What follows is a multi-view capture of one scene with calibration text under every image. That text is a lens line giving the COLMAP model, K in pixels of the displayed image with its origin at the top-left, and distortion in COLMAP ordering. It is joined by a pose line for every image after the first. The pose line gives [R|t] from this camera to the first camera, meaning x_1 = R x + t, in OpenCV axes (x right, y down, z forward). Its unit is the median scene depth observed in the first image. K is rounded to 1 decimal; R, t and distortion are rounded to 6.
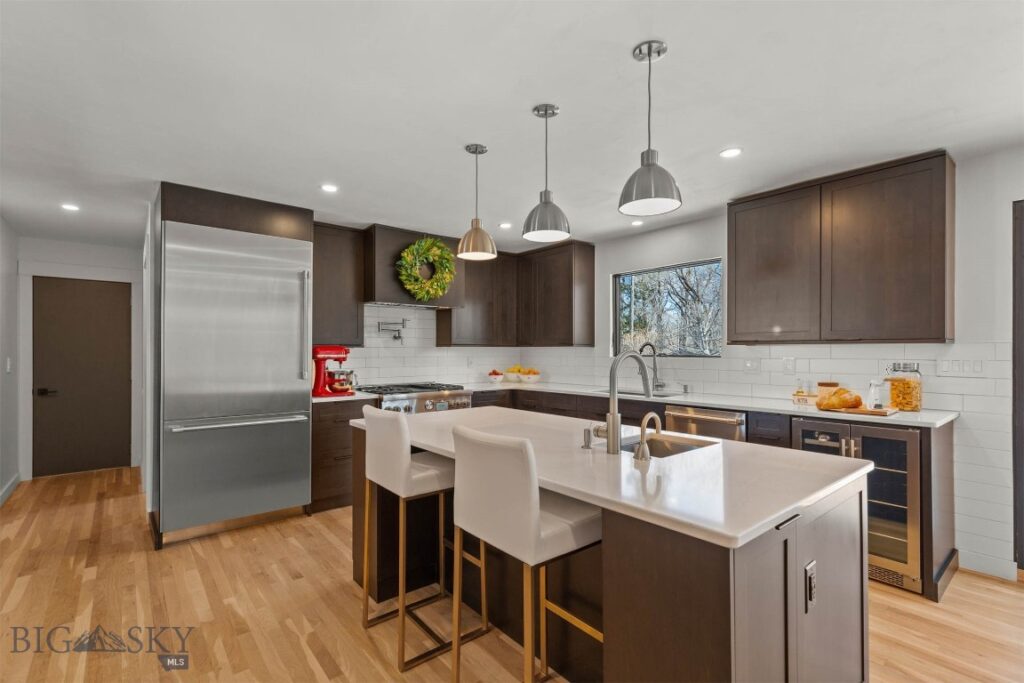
lens RADIAL K [[467.0, 0, 510.7], [0, 467.0, 349.4], [0, 0, 1]] dist [0.008932, -0.000233]
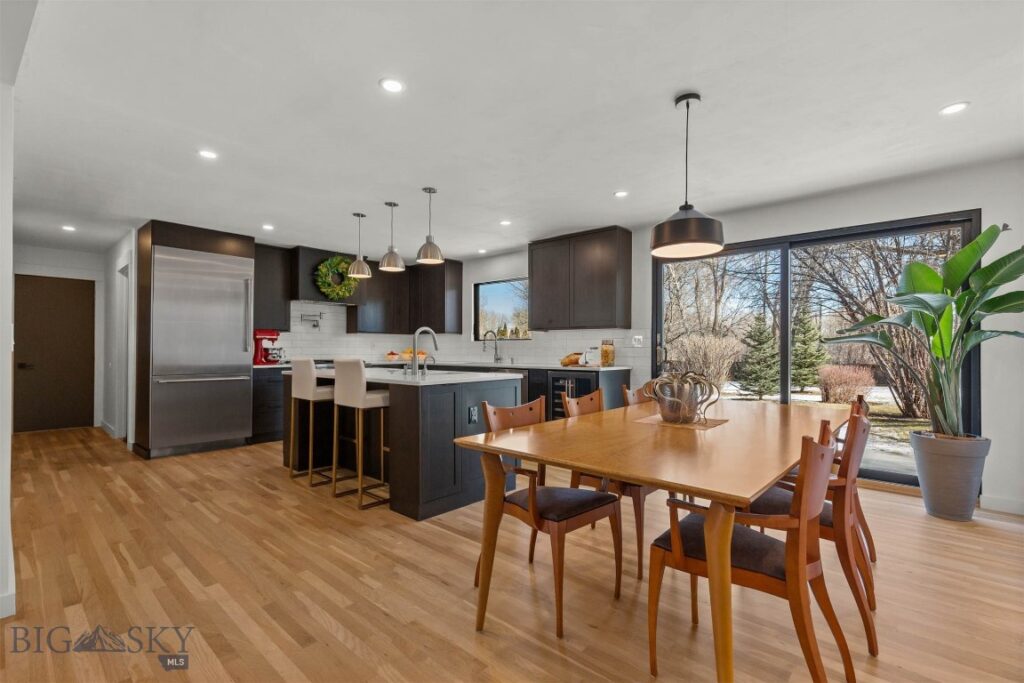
lens RADIAL K [[467.0, 0, 511.2], [0, 467.0, 346.1], [0, 0, 1]] dist [0.008932, -0.000233]
pose [[0.990176, 0.004505, 0.139756, 0.158396], [-0.004248, 0.999989, -0.002136, 0.041309], [-0.139764, 0.001521, 0.990184, -0.523173]]
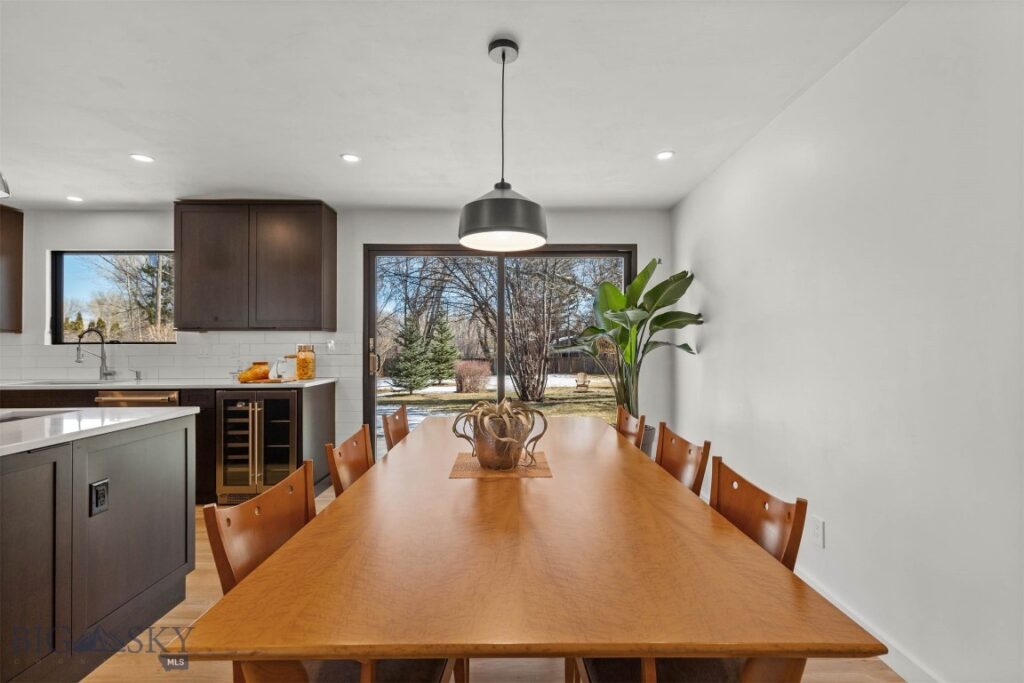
lens RADIAL K [[467.0, 0, 514.9], [0, 467.0, 339.6], [0, 0, 1]] dist [0.008932, -0.000233]
pose [[0.638747, 0.008709, 0.769367, 0.115247], [0.000326, 0.999933, -0.011590, 0.019683], [-0.769417, 0.007654, 0.638701, -0.270715]]
